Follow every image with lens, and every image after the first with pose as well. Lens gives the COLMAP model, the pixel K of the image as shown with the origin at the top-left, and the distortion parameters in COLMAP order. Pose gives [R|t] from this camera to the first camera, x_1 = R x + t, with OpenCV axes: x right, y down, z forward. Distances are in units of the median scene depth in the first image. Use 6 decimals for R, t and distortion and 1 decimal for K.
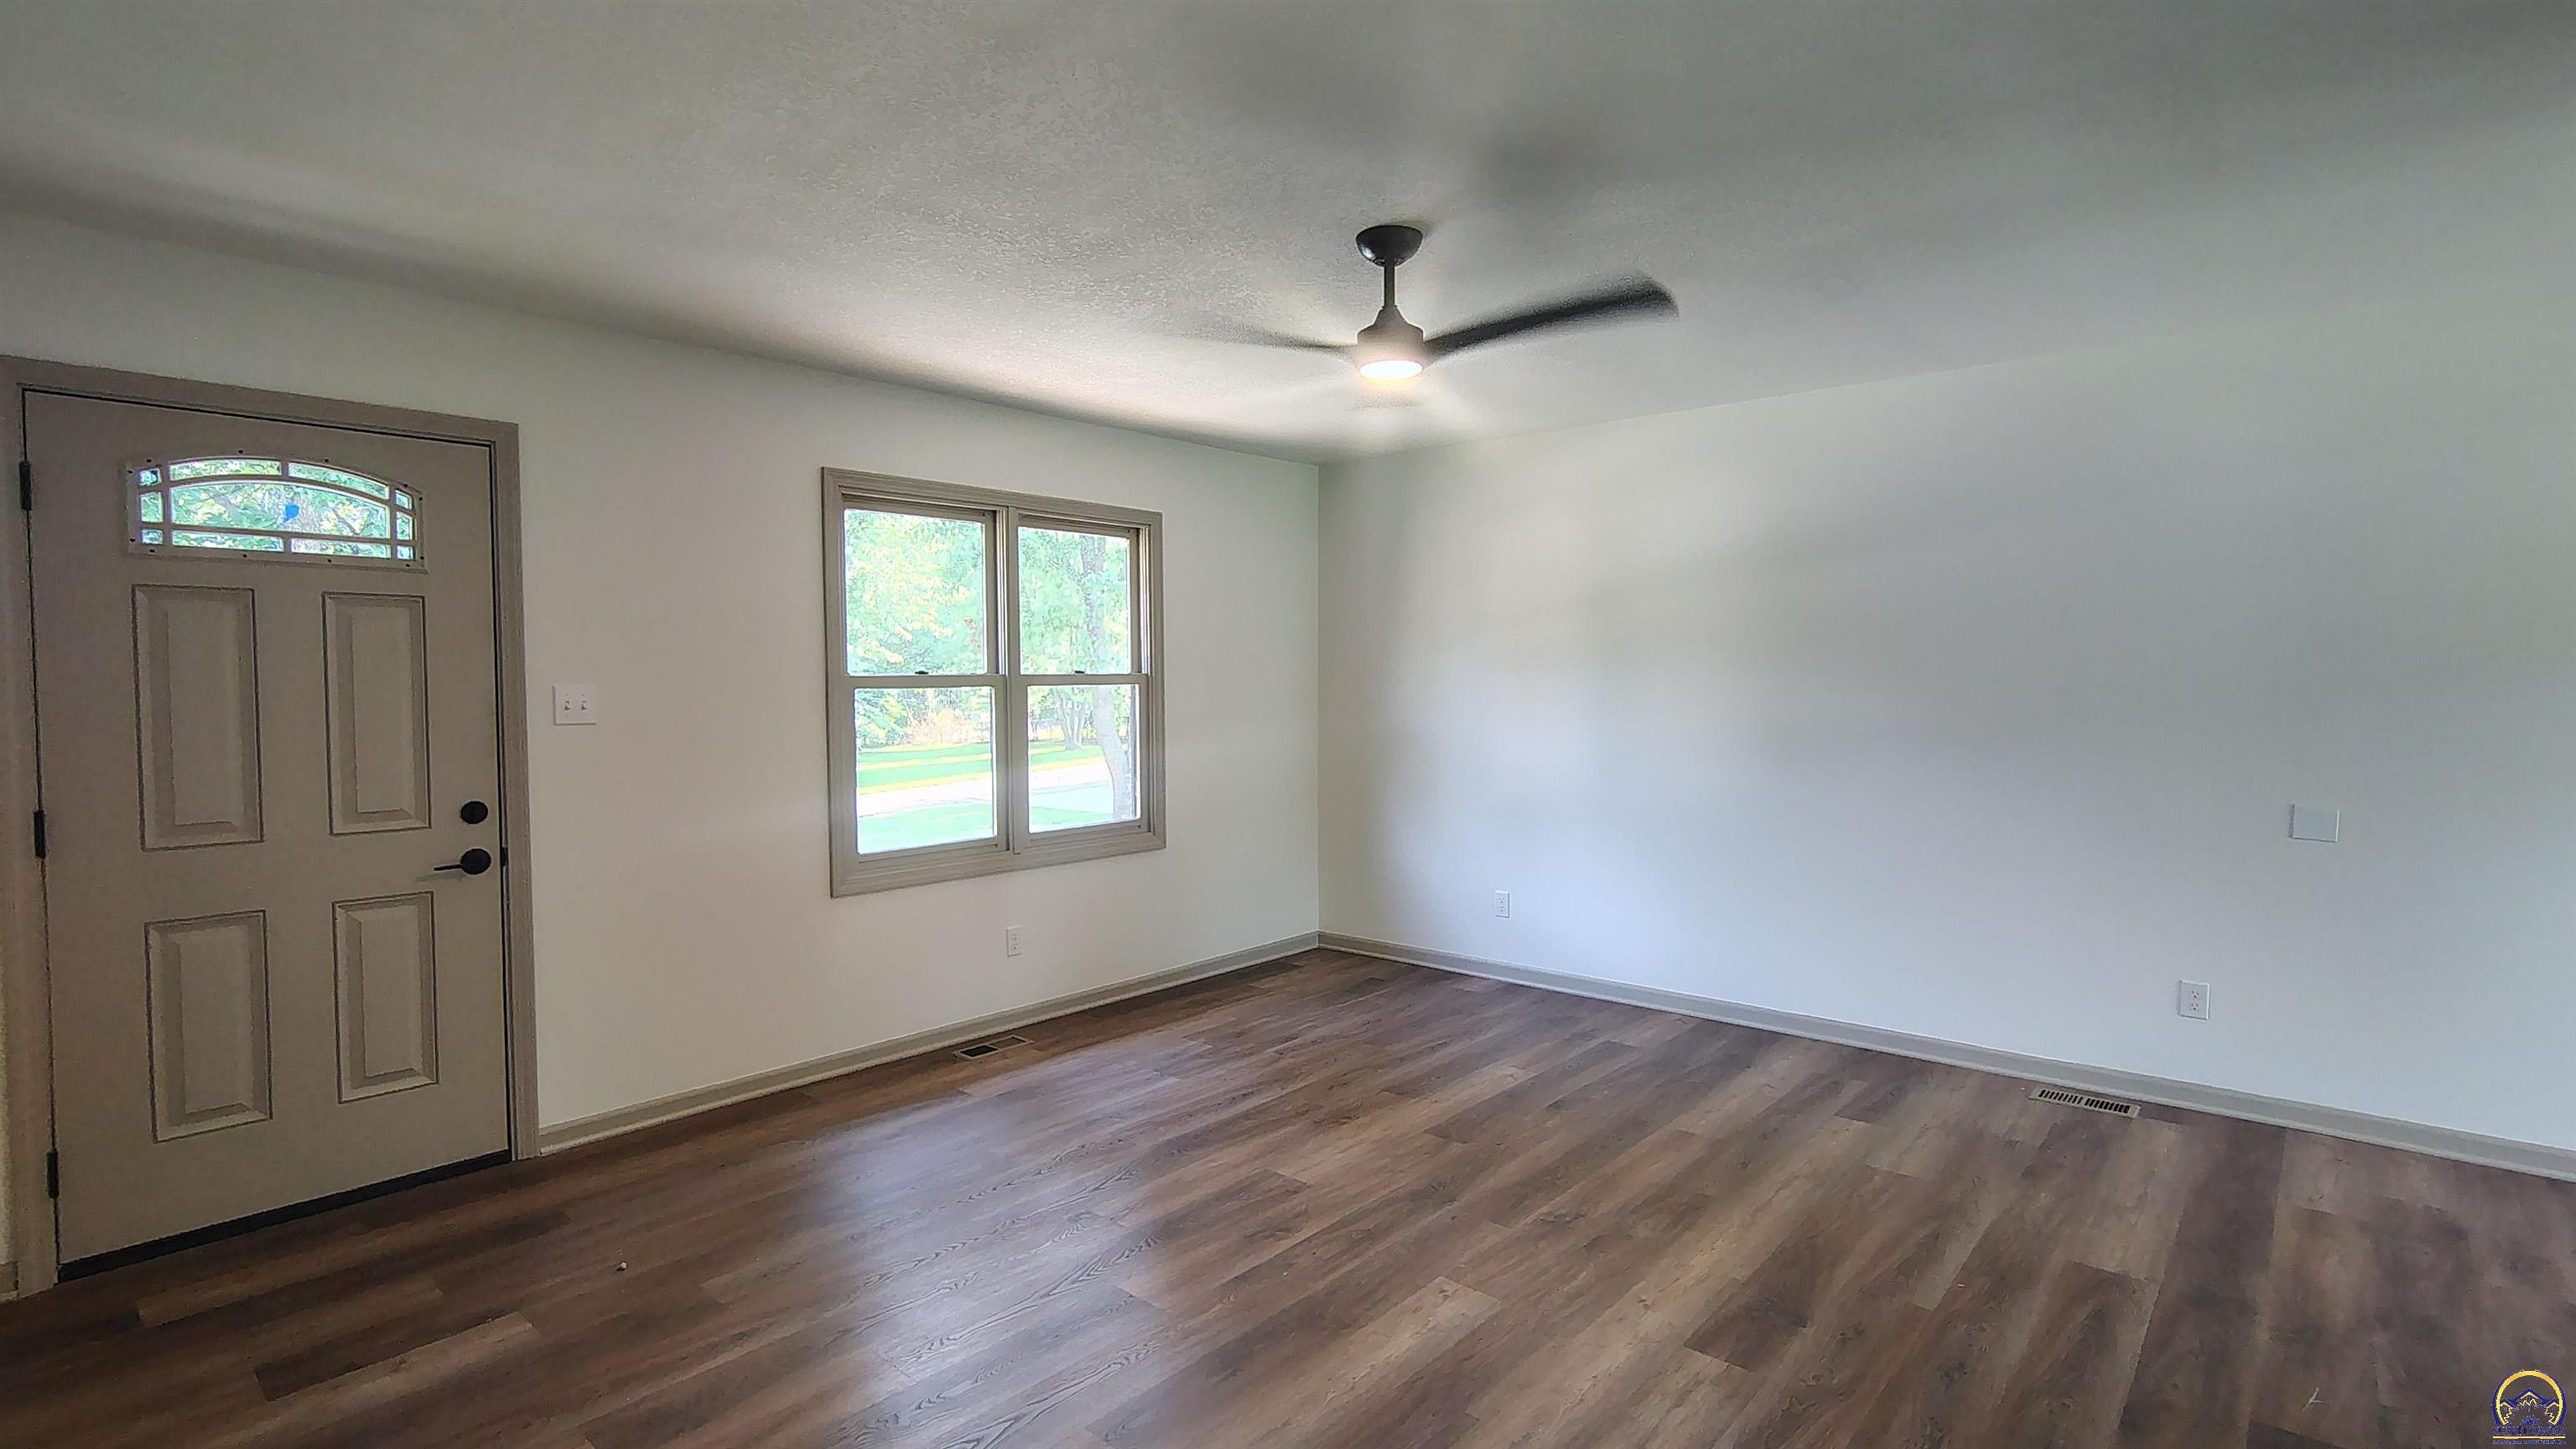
lens RADIAL K [[1237.1, 0, 1288.0], [0, 1237.1, 724.5], [0, 0, 1]] dist [0.001012, 0.000293]
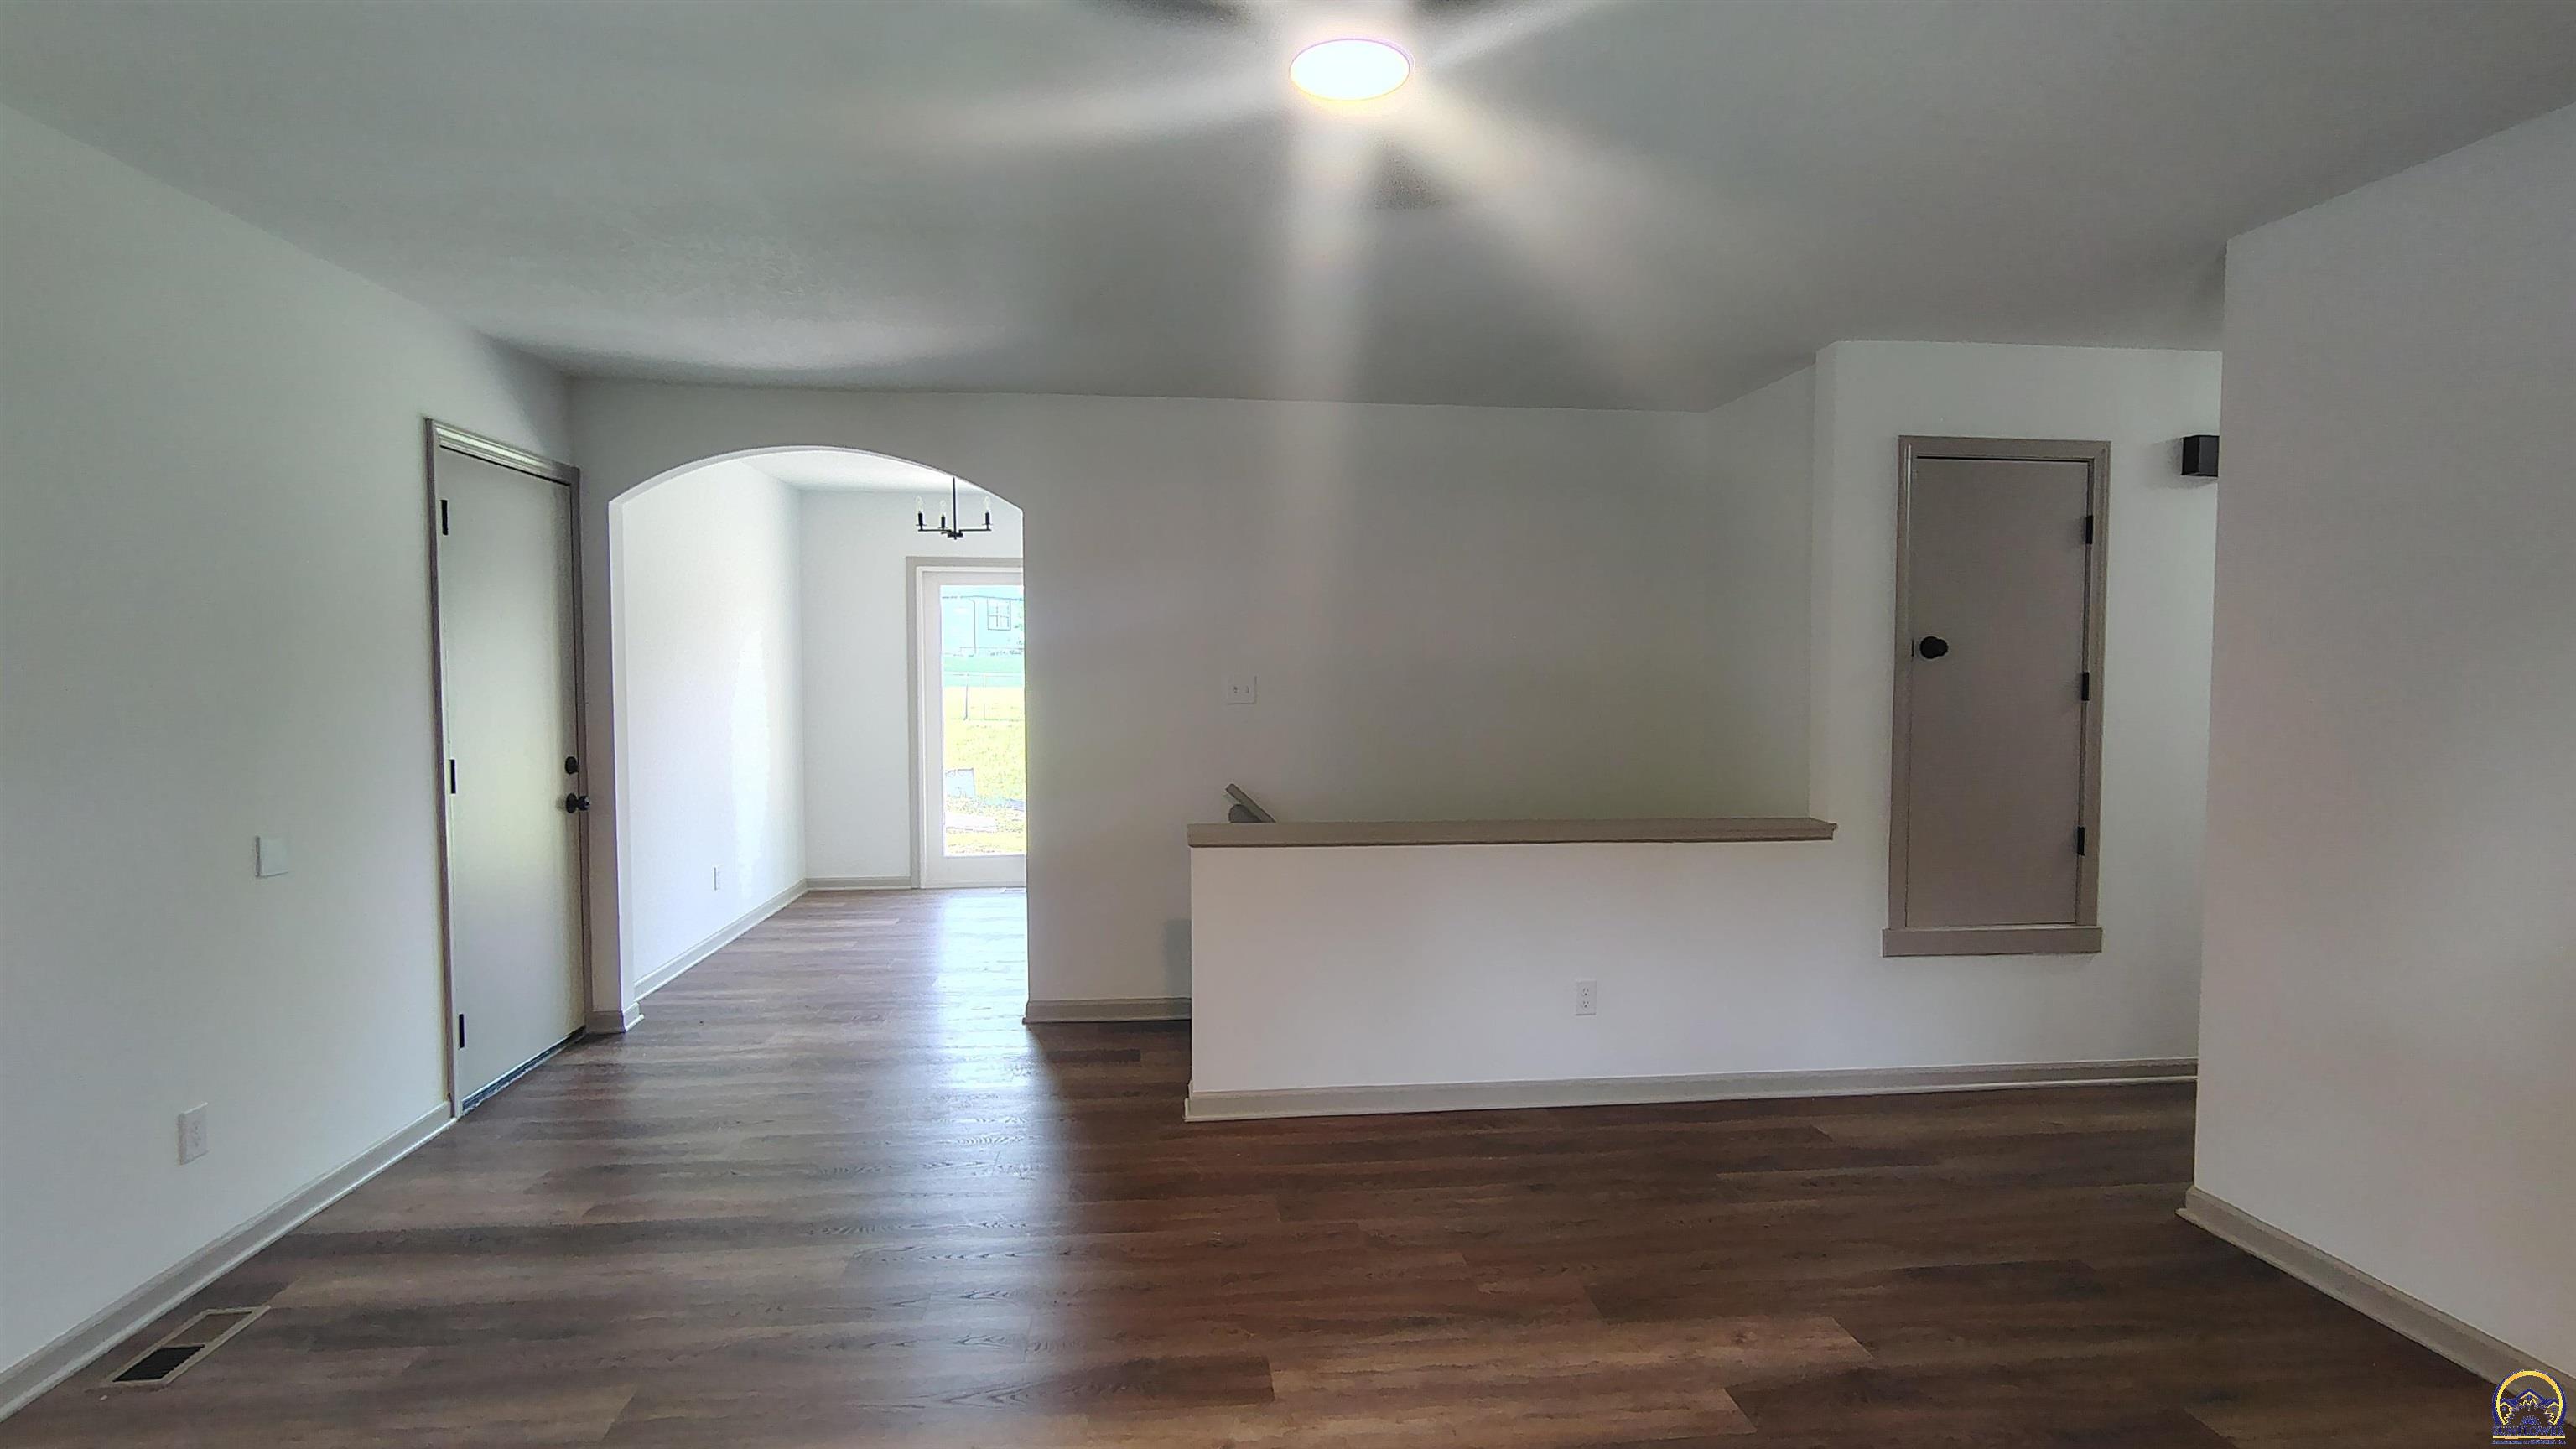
lens RADIAL K [[1191.8, 0, 1290.5], [0, 1191.8, 713.2], [0, 0, 1]] dist [-0.003656, -0.000212]
pose [[-0.729571, -0.025057, 0.683446, -0.193976], [0.031371, 0.997051, 0.070043, -0.047424], [-0.683186, 0.072542, -0.726633, 1.113154]]
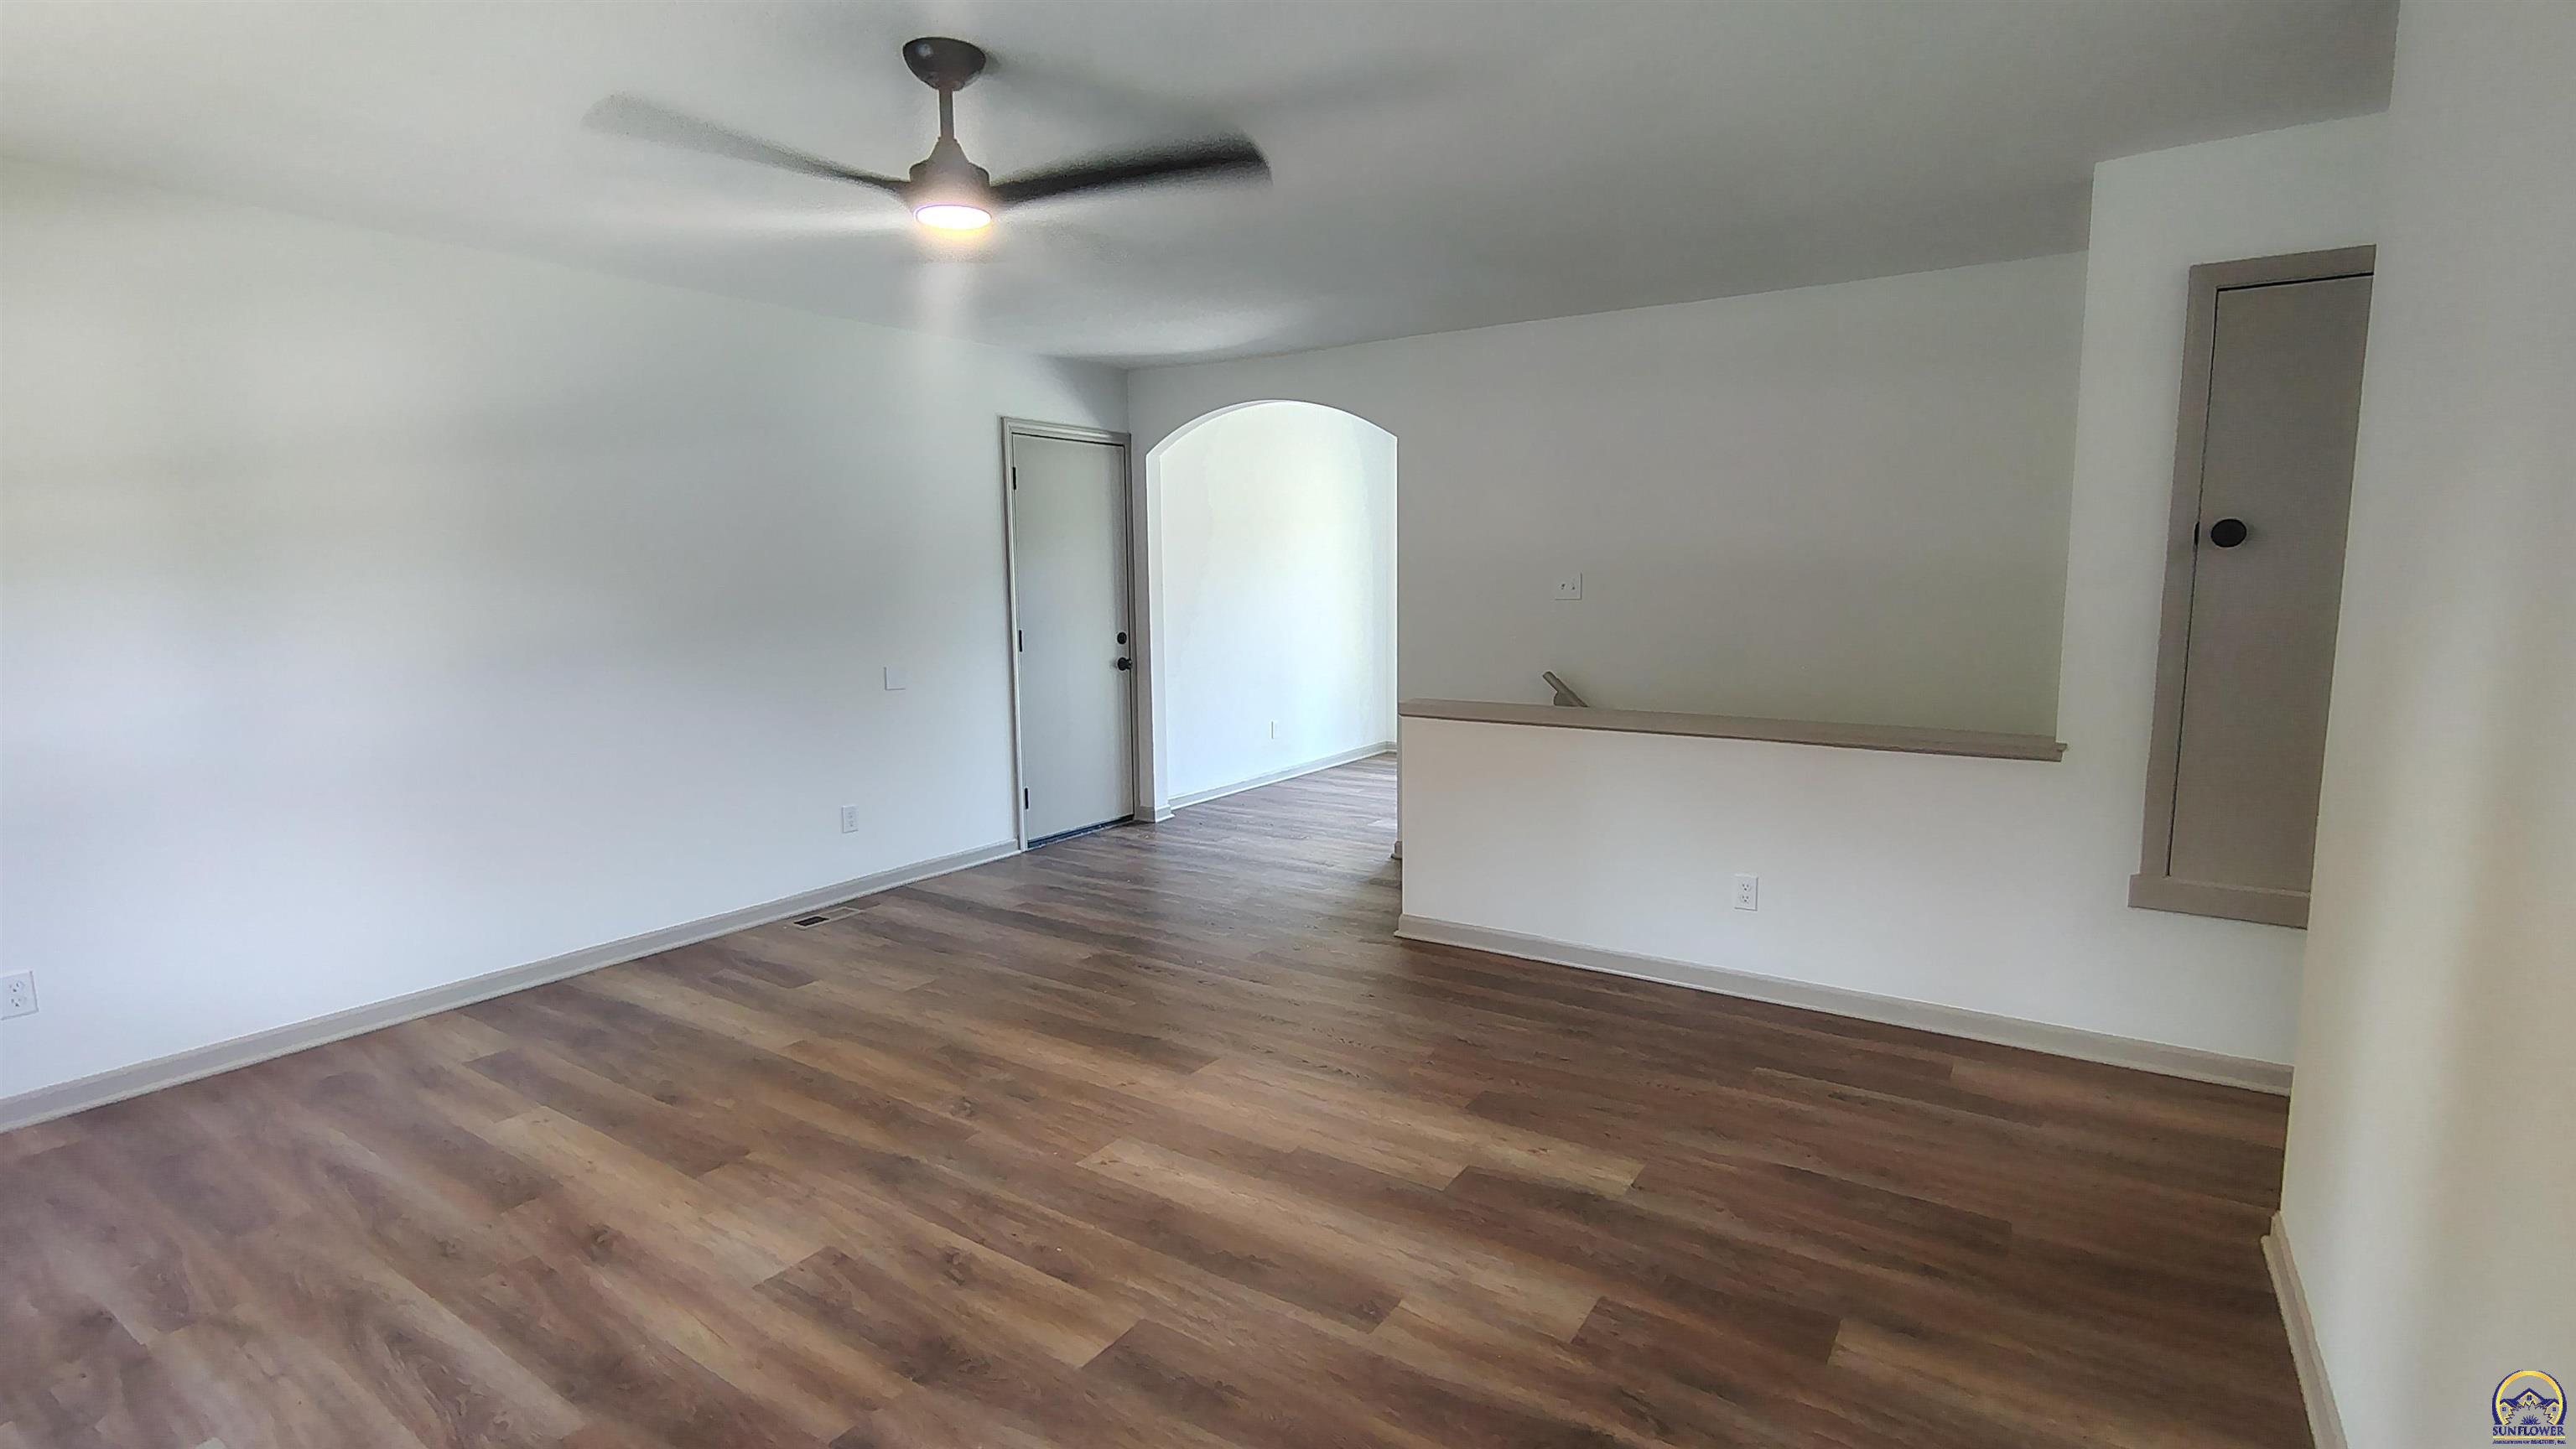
lens RADIAL K [[1191.8, 0, 1290.5], [0, 1191.8, 713.2], [0, 0, 1]] dist [-0.003656, -0.000212]
pose [[-0.126957, -0.115659, 0.985142, -0.642167], [0.056446, 0.990727, 0.123589, -0.028172], [-0.990301, 0.071298, -0.119251, 0.709479]]
